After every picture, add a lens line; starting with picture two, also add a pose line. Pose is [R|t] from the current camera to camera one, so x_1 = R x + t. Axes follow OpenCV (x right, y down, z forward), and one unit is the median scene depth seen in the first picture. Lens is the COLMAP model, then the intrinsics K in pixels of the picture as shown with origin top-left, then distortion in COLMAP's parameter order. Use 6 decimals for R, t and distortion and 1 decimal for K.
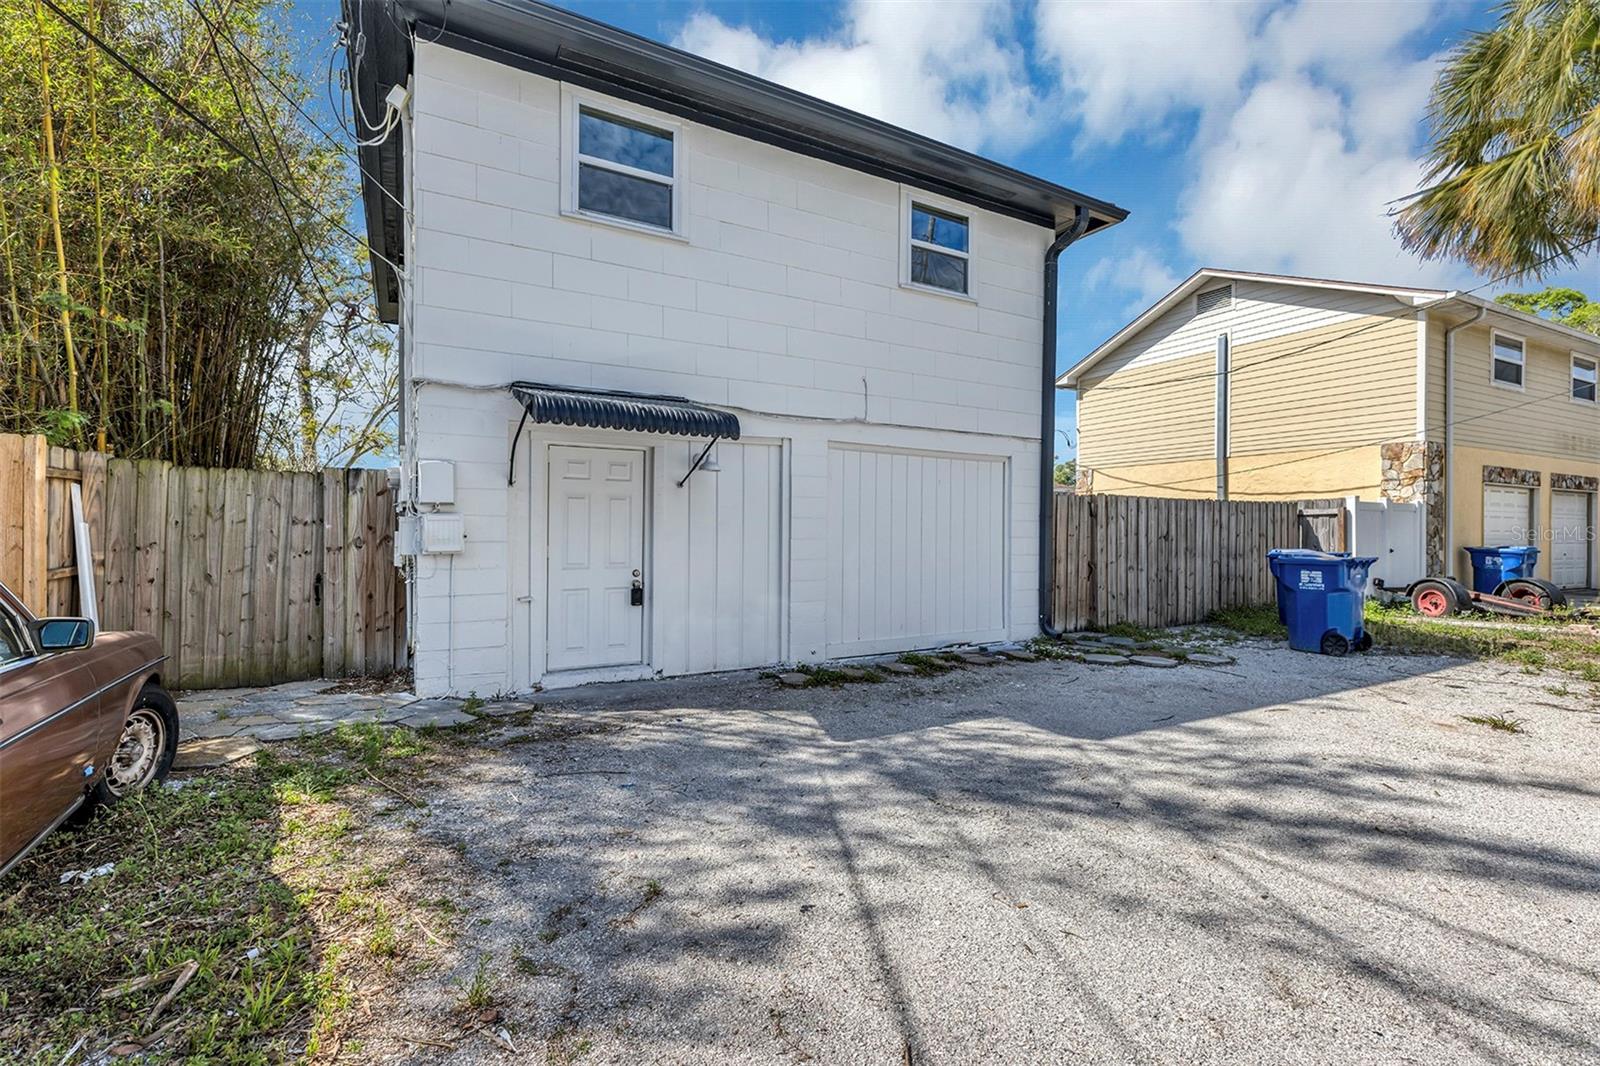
lens RADIAL K [[724.3, 0, 809.6], [0, 724.3, 535.5], [0, 0, 1]] dist [0.004527, 0.001784]
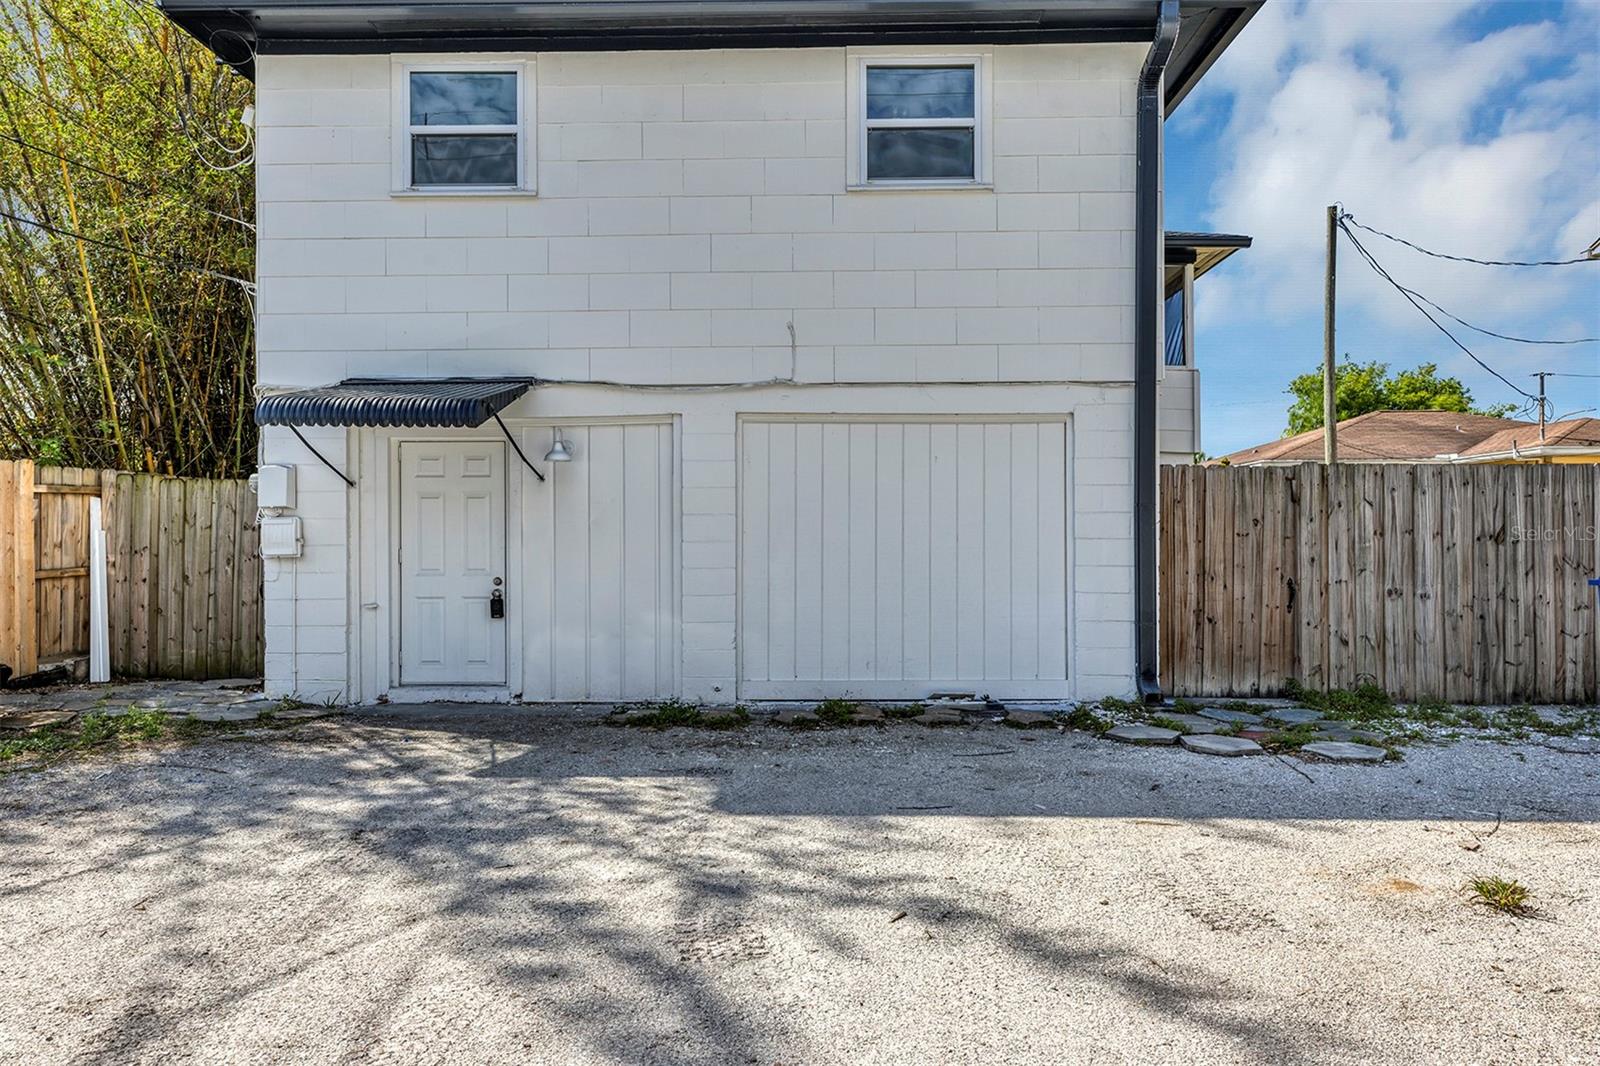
lens RADIAL K [[1029.4, 0, 796.2], [0, 1029.4, 532.9], [0, 0, 1]] dist [0.015406, -0.001138]
pose [[0.856410, -0.009186, -0.516215, 0.726669], [0.004369, 0.999935, -0.010546, 0.008458], [0.516279, 0.006777, 0.856394, 0.119256]]
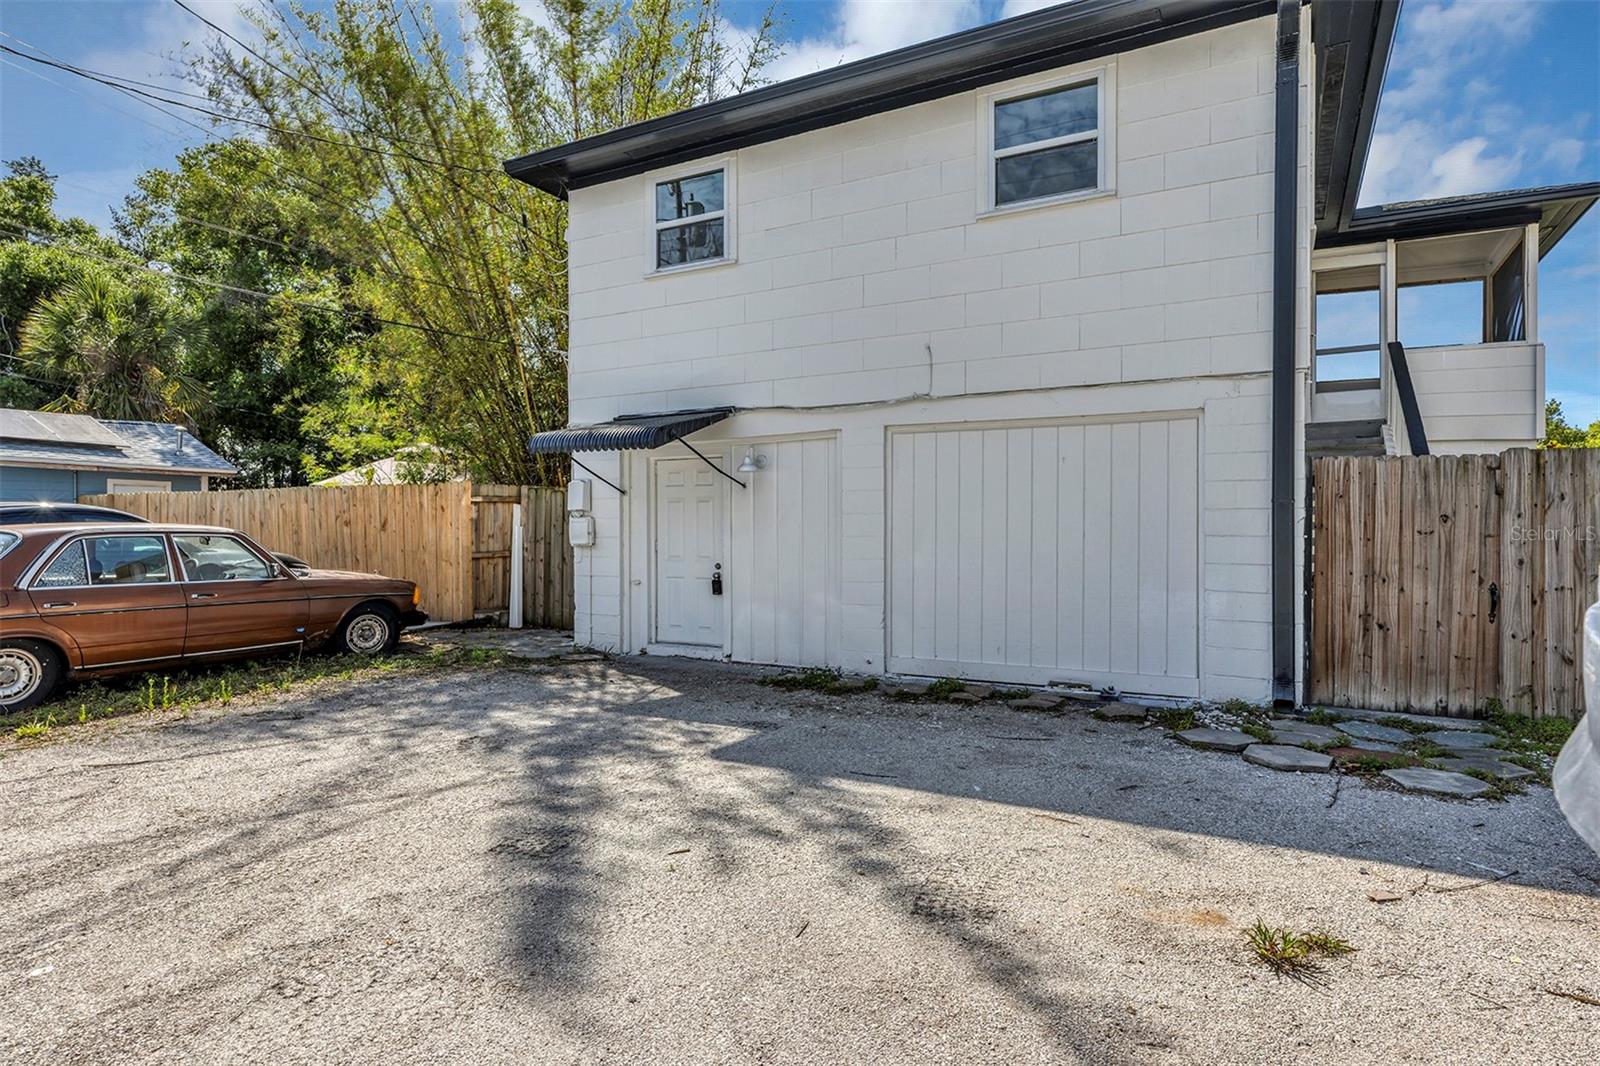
lens RADIAL K [[881.0, 0, 795.5], [0, 881.0, 532.6], [0, 0, 1]] dist [0.011097, -0.000398]
pose [[0.519726, -0.002939, -0.854328, 1.013986], [-0.002776, 0.999983, -0.005129, 0.006724], [0.854329, 0.005038, 0.519709, 0.395006]]
